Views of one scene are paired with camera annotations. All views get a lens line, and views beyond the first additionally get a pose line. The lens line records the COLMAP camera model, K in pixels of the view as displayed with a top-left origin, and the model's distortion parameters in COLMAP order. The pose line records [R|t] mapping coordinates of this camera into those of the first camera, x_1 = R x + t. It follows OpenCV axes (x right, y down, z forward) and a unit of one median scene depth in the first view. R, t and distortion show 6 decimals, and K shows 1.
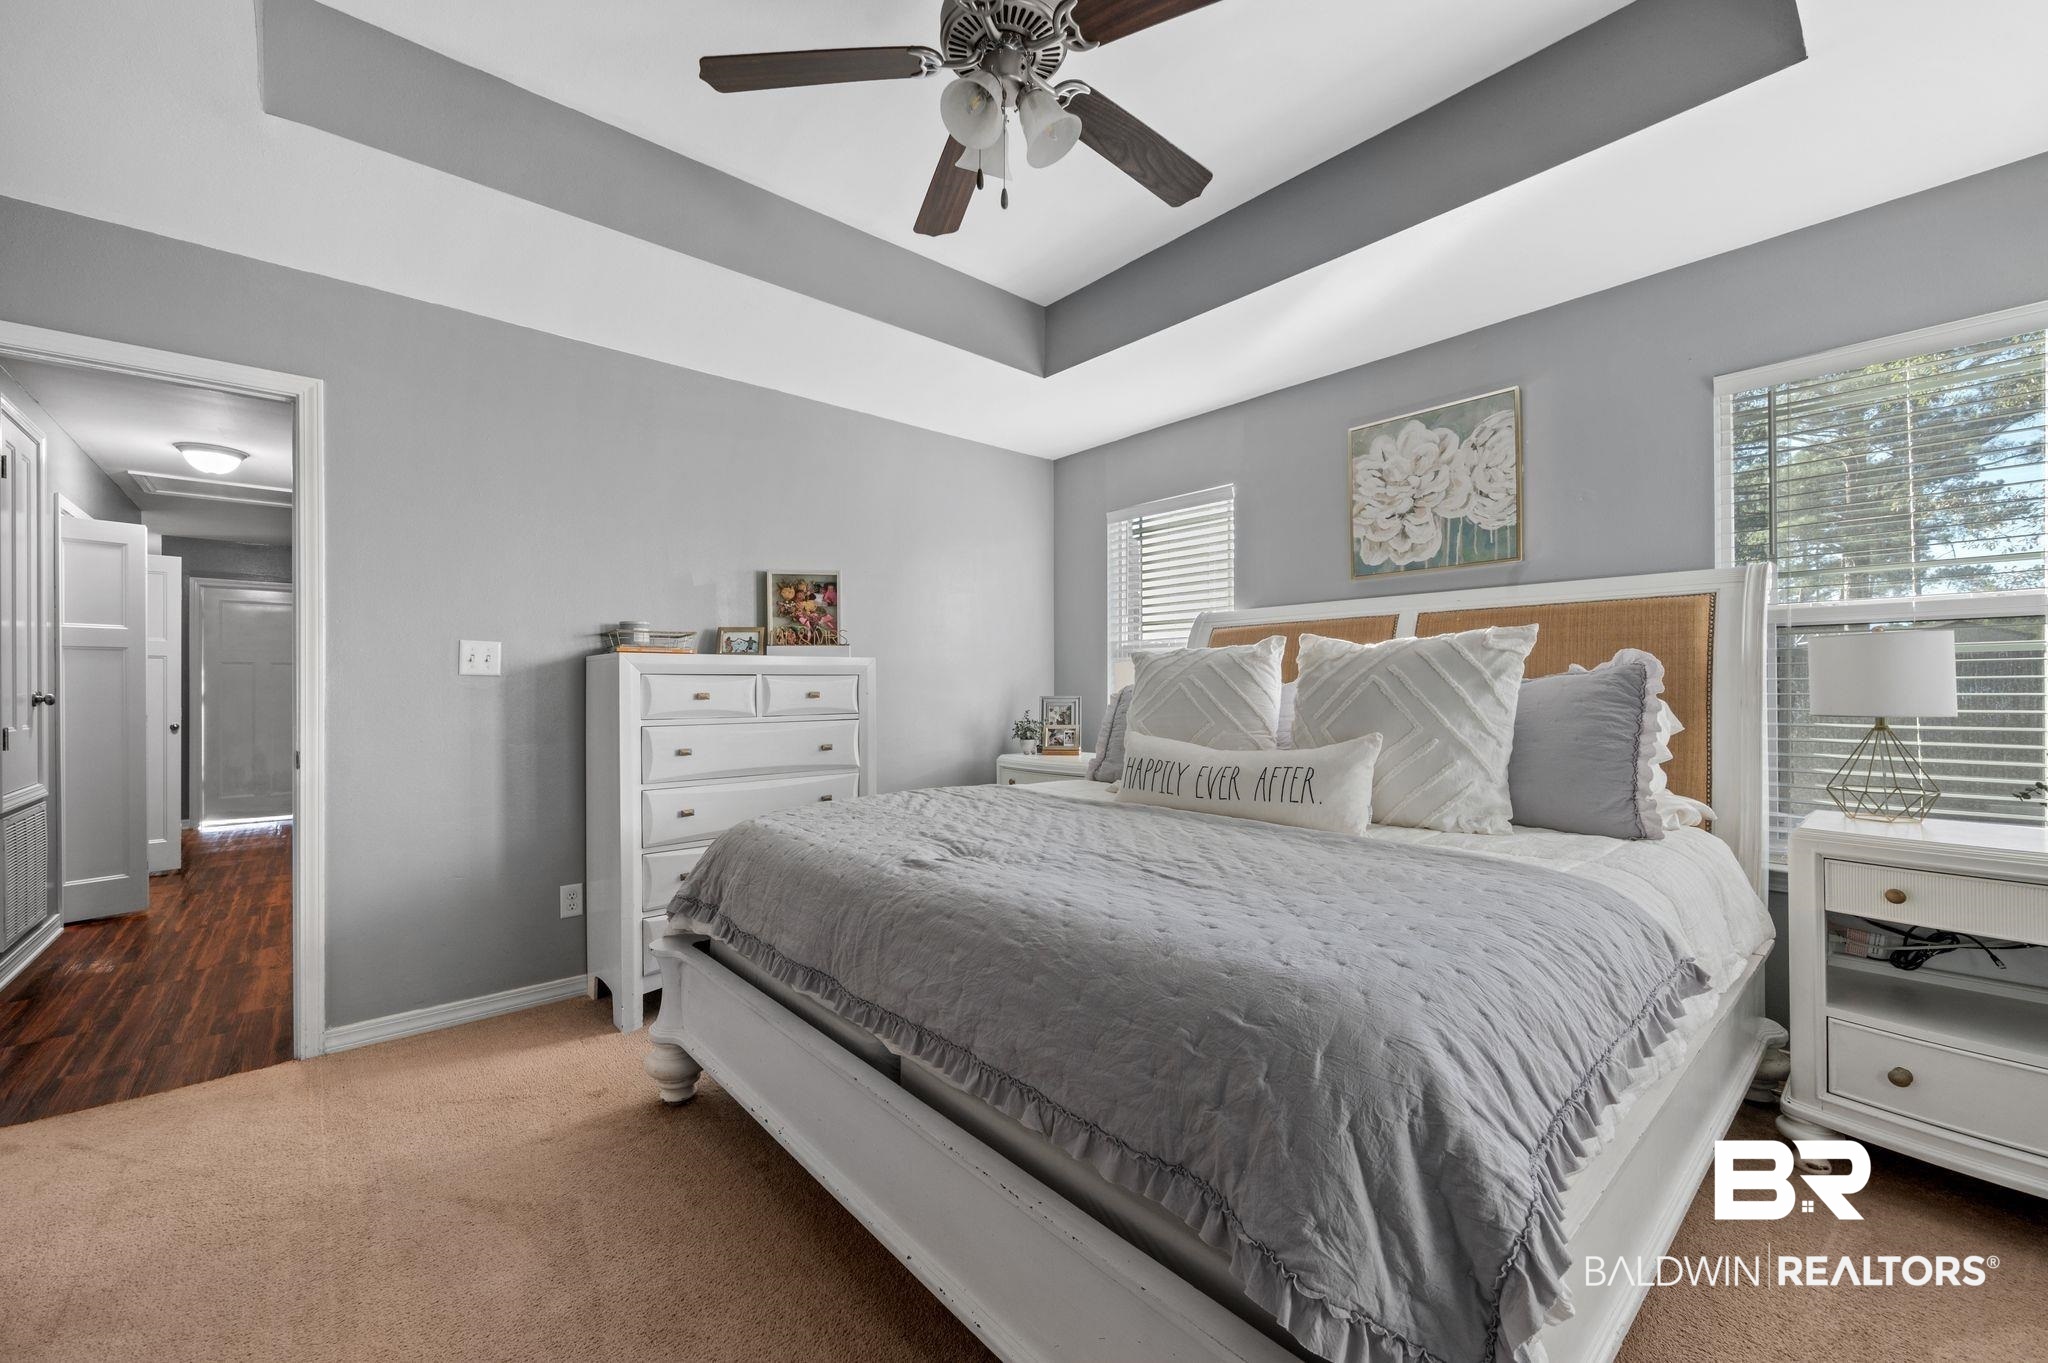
lens RADIAL K [[811.2, 0, 1025.0], [0, 811.2, 684.4], [0, 0, 1]] dist [-0.003095, -0.000446]
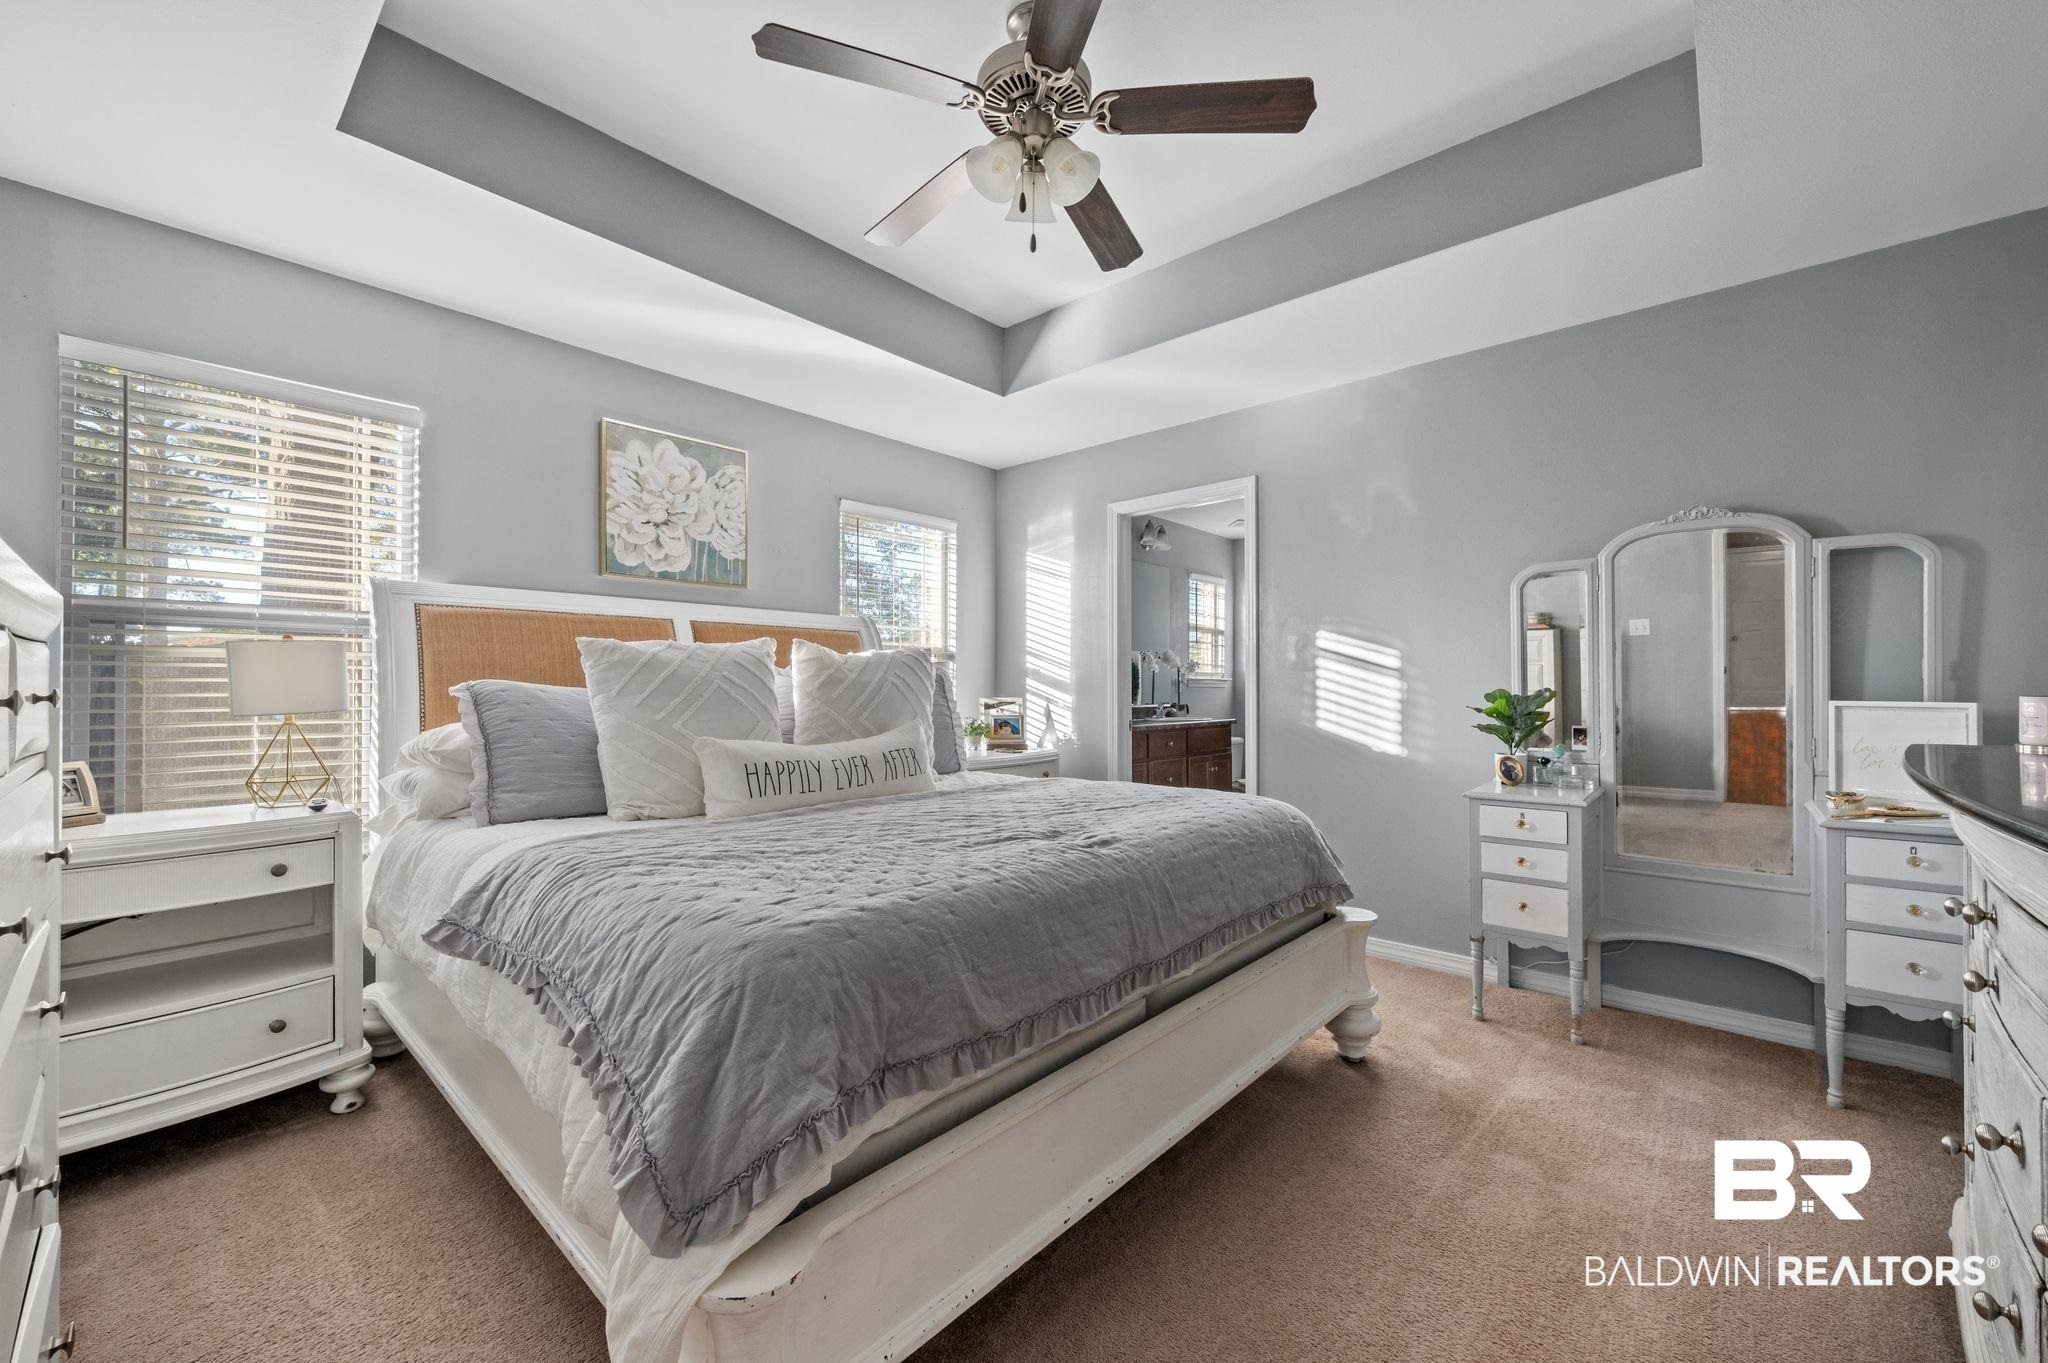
lens RADIAL K [[804.6, 0, 1015.0], [0, 804.6, 695.9], [0, 0, 1]] dist [0.000454, -0.000095]
pose [[-0.100171, -0.005321, 0.994956, -0.645134], [-0.009877, 0.999942, 0.004353, 0.006418], [-0.994921, -0.009391, -0.100217, 0.652059]]
